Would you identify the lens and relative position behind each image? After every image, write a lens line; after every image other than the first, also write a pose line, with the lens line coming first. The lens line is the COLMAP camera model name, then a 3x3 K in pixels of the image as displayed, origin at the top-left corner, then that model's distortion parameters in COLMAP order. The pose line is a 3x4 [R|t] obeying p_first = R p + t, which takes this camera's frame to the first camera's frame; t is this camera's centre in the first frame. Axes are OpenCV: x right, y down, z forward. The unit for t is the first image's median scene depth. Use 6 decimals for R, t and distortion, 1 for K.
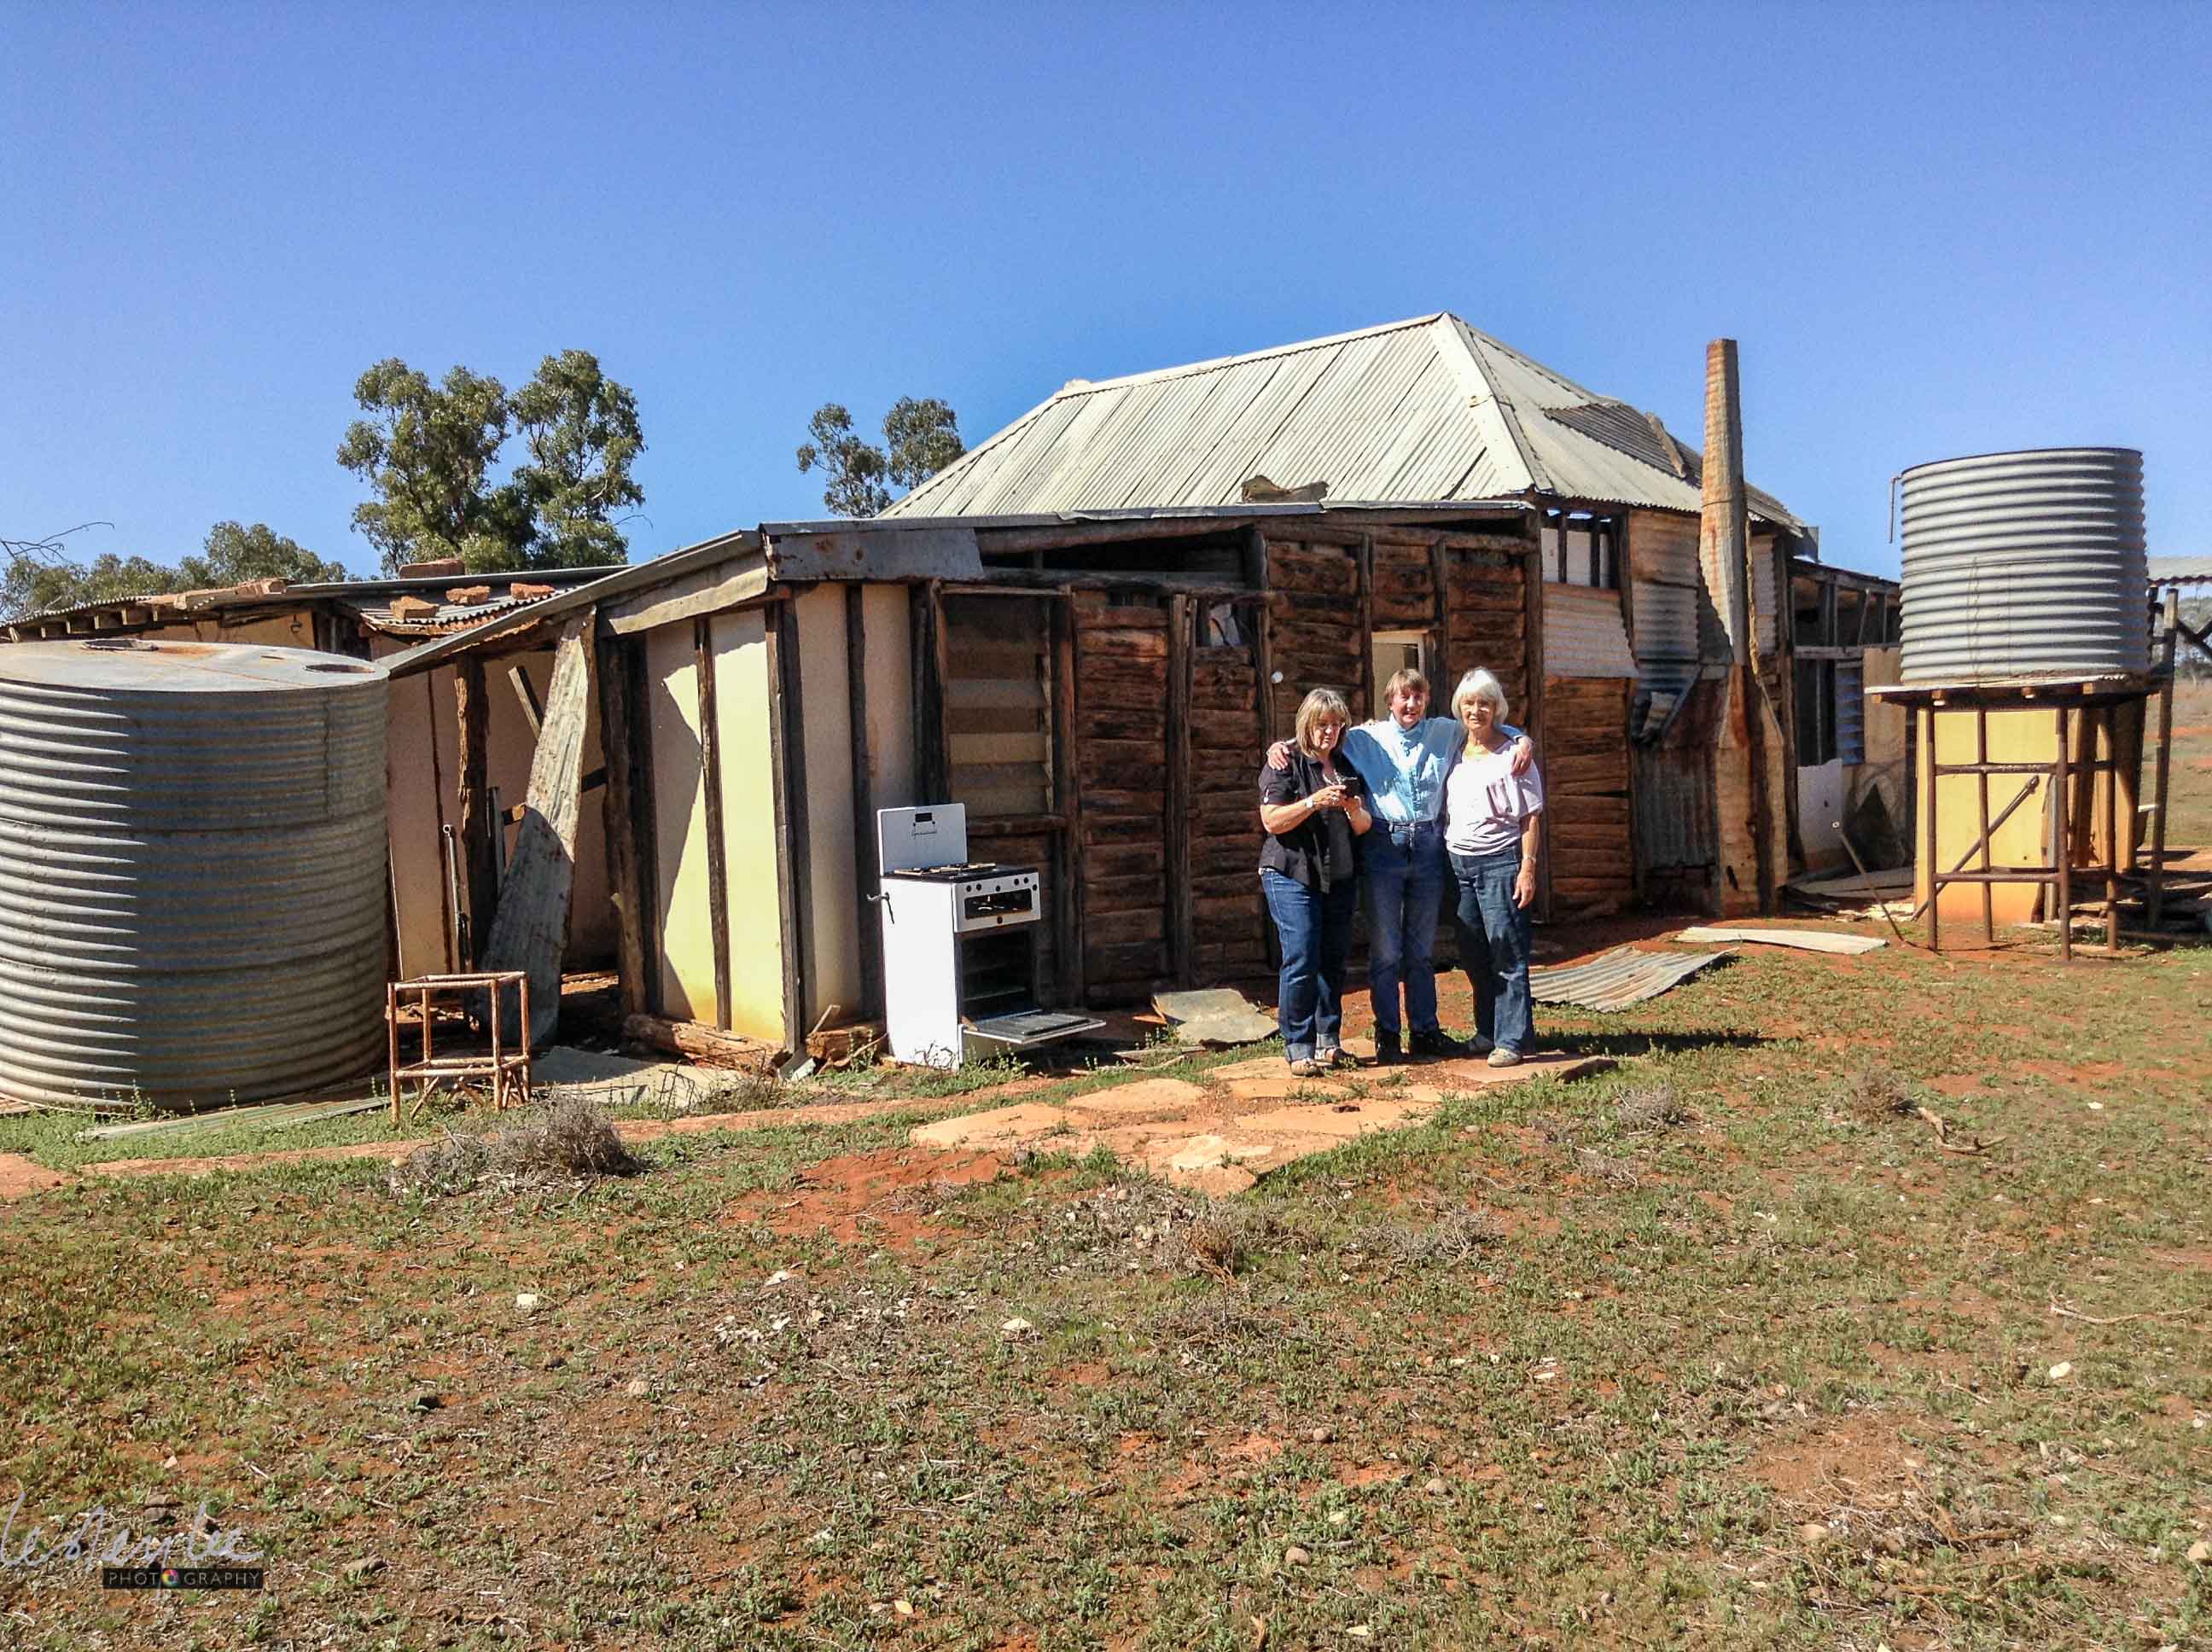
lens RADIAL K [[2077.4, 0, 1106.0], [0, 2077.4, 826.0], [0, 0, 1]] dist [0.327782, -1.337456]
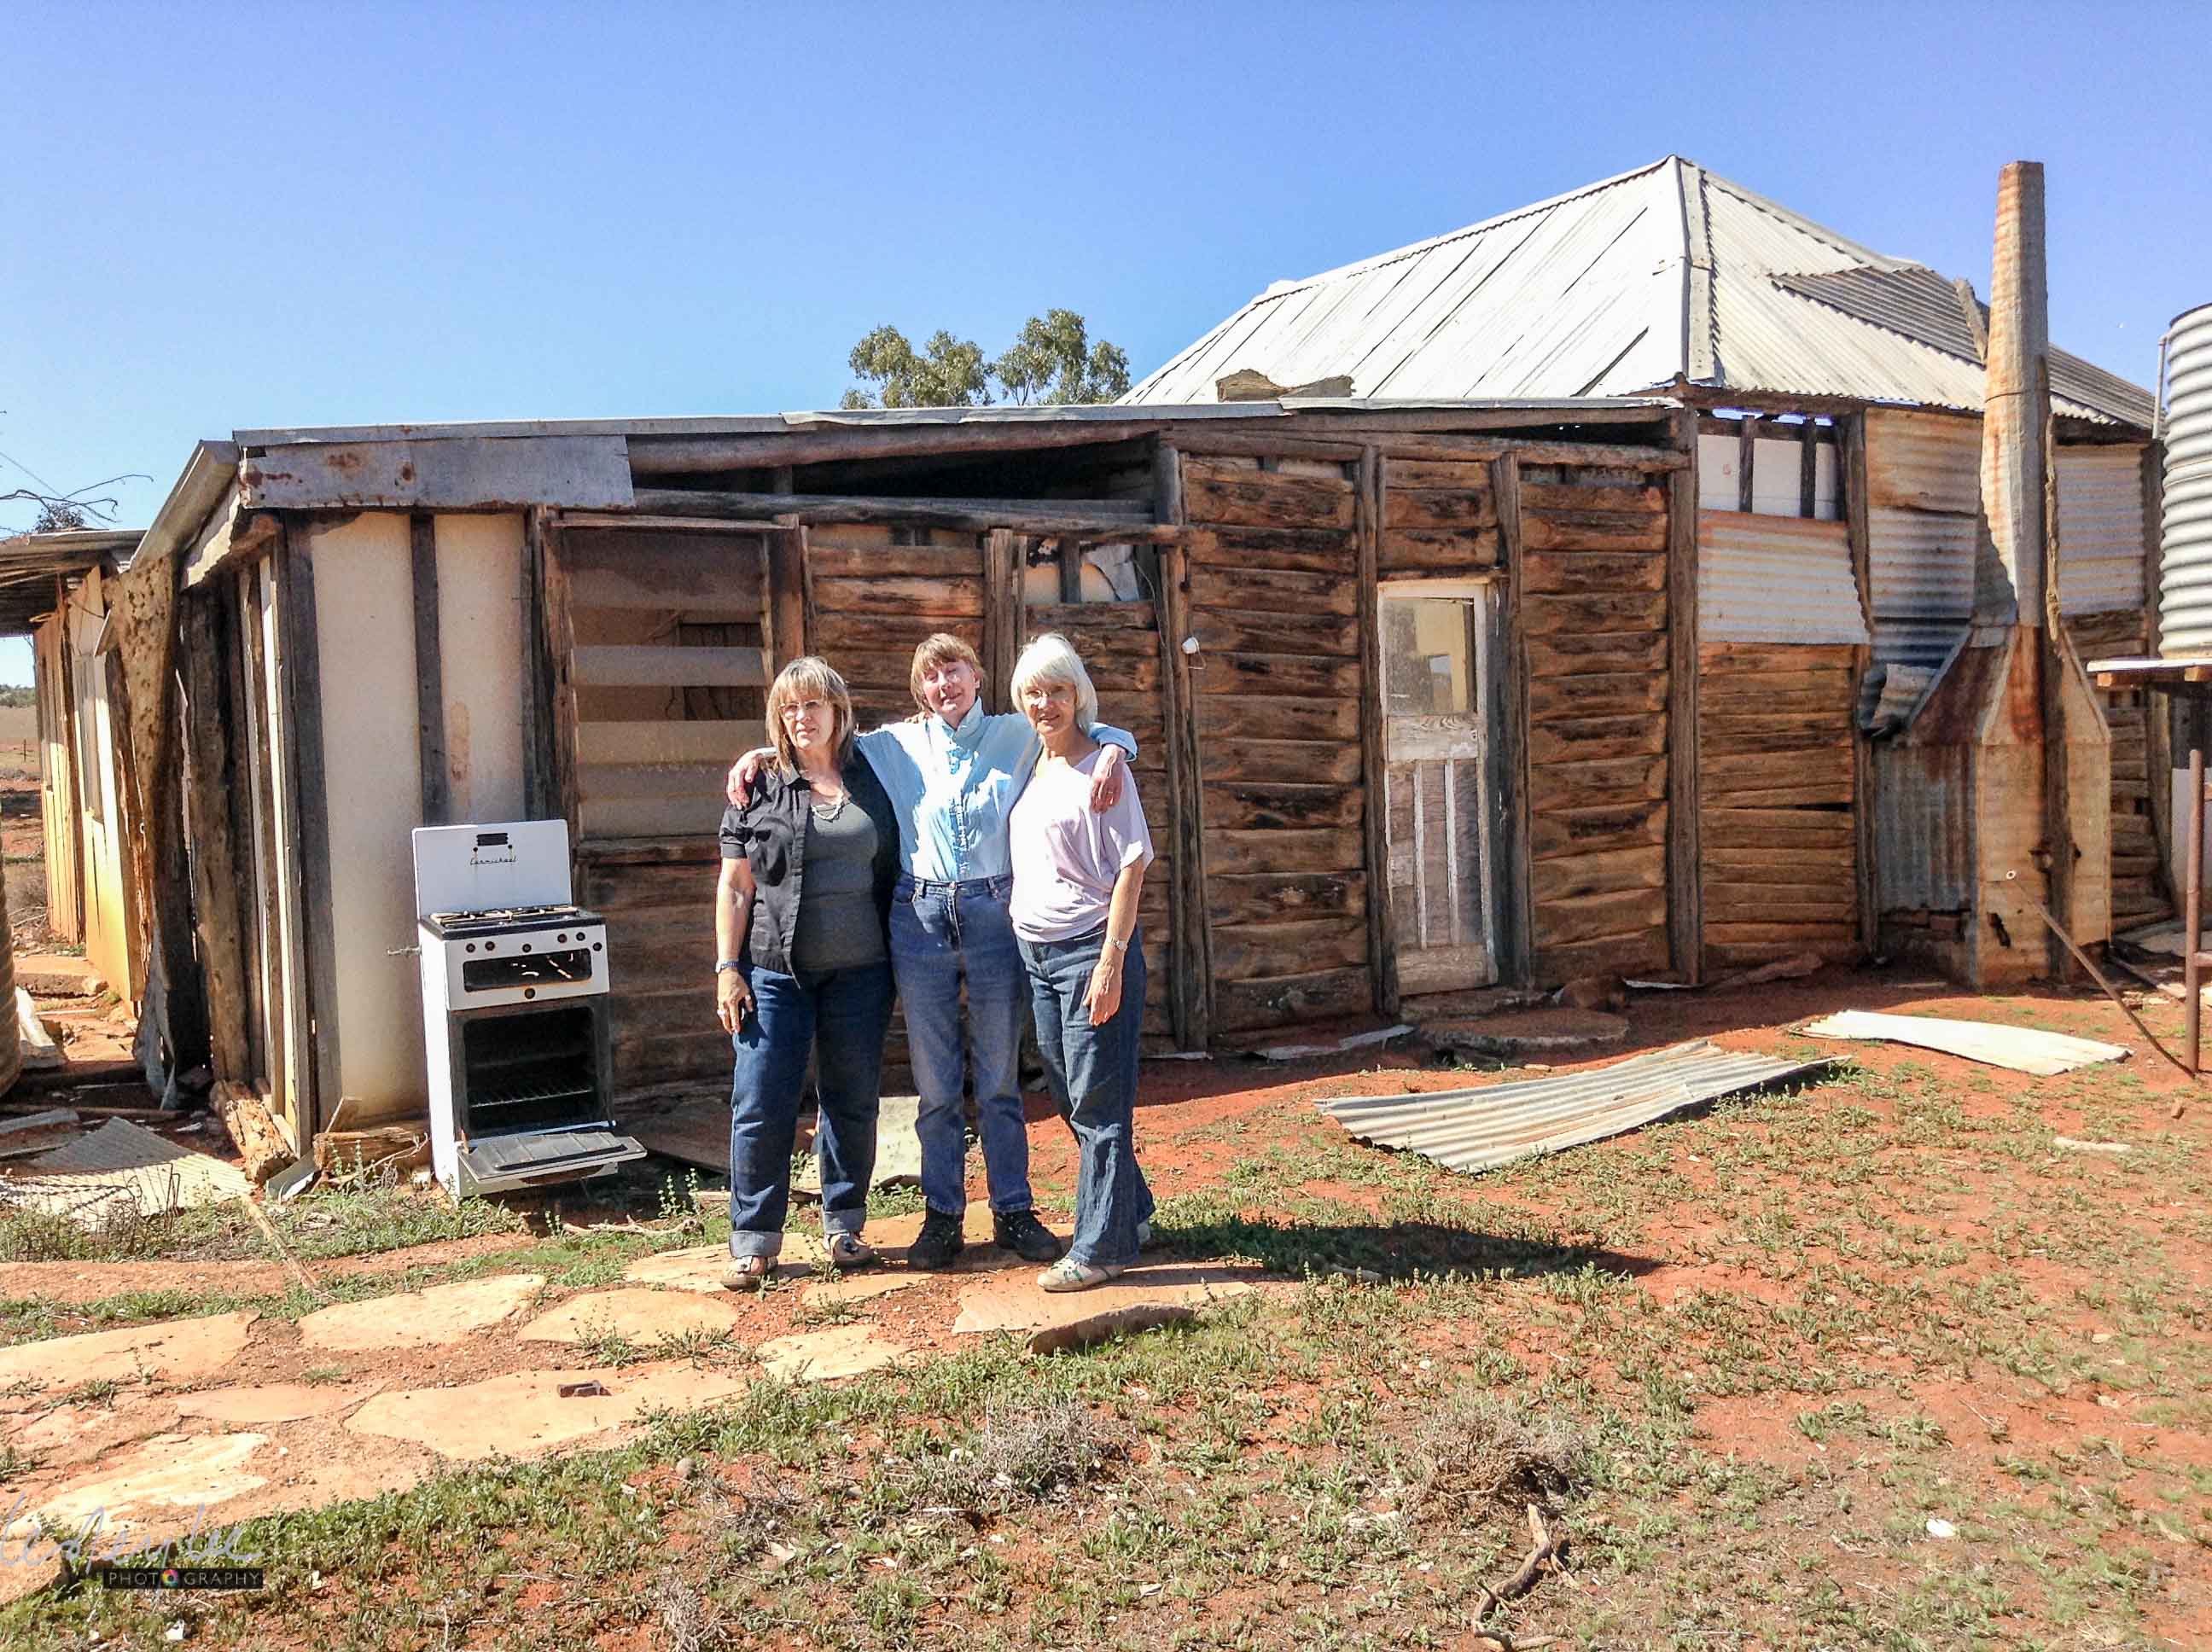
lens RADIAL K [[2075.0, 0, 1106.0], [0, 2075.0, 826.0], [0, 0, 1]] dist [0.198000, -0.444794]
pose [[0.958719, 0.025995, -0.283166, 0.243510], [-0.020878, 0.999560, 0.021073, -0.021664], [0.283589, -0.014291, 0.958839, 0.281543]]
